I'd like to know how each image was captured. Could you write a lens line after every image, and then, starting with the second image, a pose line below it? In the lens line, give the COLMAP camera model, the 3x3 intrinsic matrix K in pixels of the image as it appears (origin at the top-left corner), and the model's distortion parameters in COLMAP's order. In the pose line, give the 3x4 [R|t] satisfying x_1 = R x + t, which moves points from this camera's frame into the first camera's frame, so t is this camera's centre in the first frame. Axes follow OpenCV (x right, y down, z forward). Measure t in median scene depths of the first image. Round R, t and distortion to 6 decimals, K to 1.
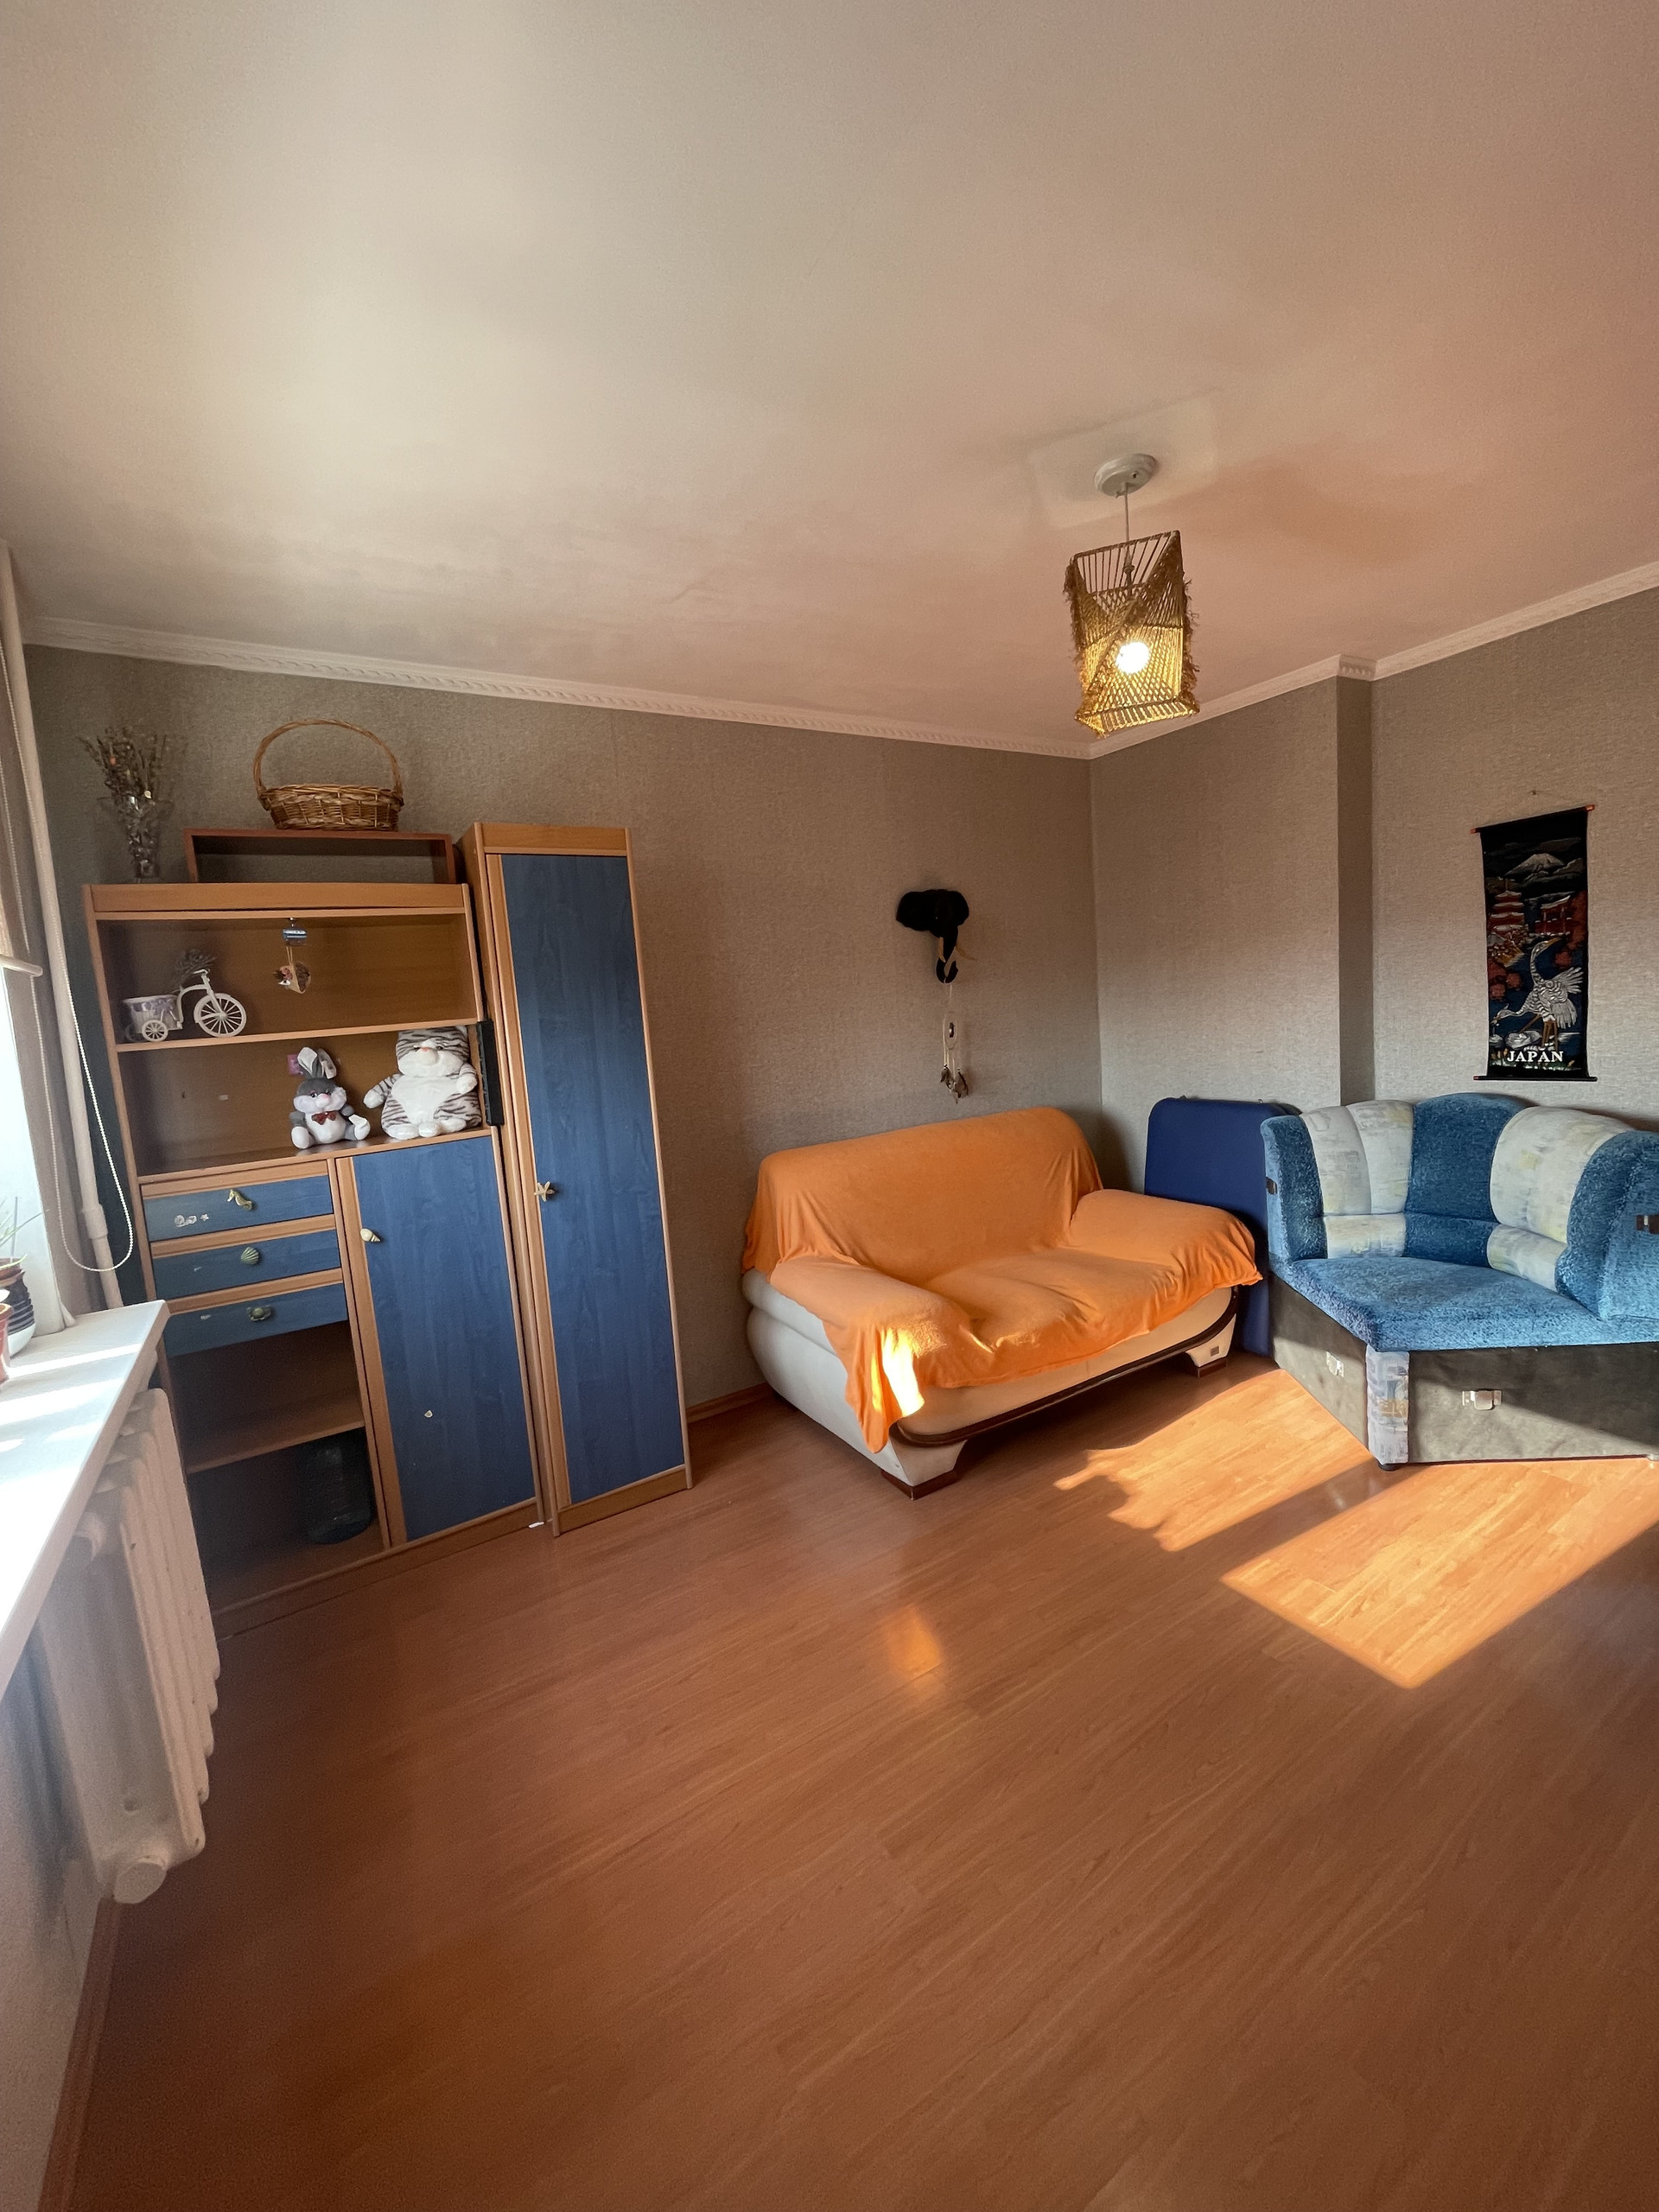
lens RADIAL K [[906.4, 0, 822.7], [0, 906.4, 1103.5], [0, 0, 1]] dist [-0.008849, -0.000237]
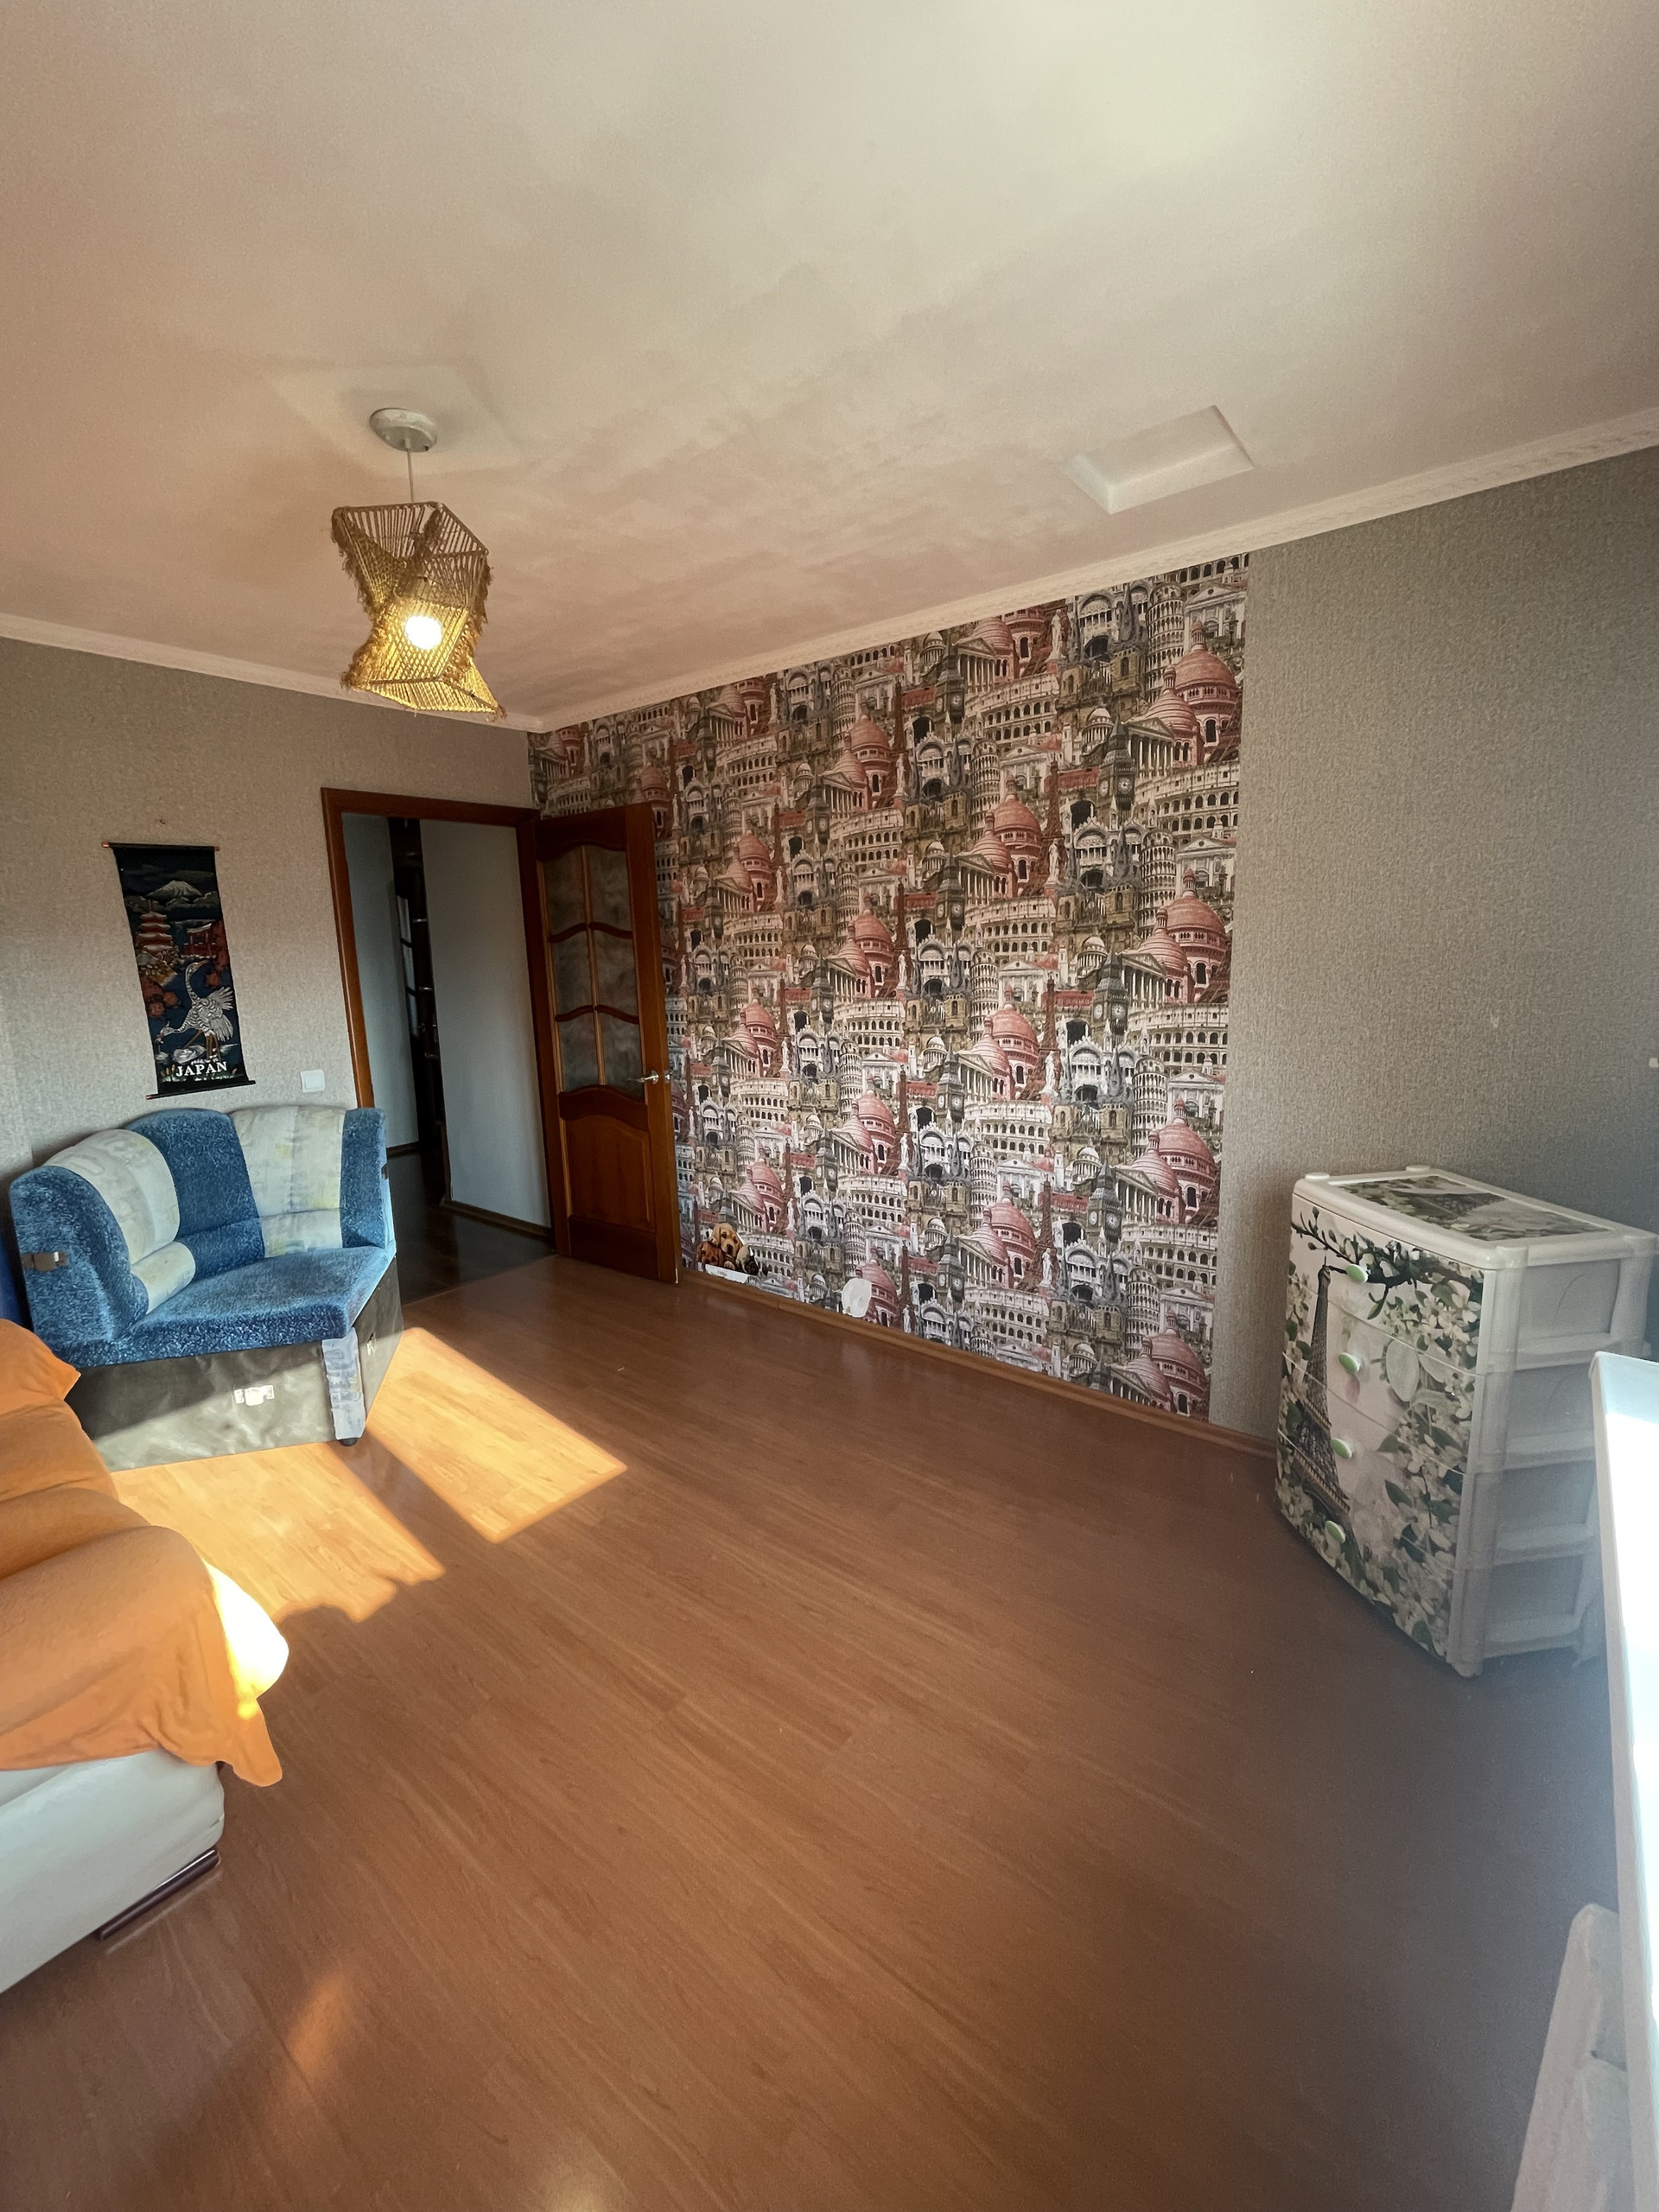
lens RADIAL K [[906.4, 0, 819.5], [0, 906.4, 1106.3], [0, 0, 1]] dist [-0.008849, -0.000237]
pose [[-0.353607, -0.088770, 0.931173, -0.494476], [0.154265, 0.976321, 0.151655, -0.059506], [-0.922586, 0.197273, -0.331540, 0.696648]]
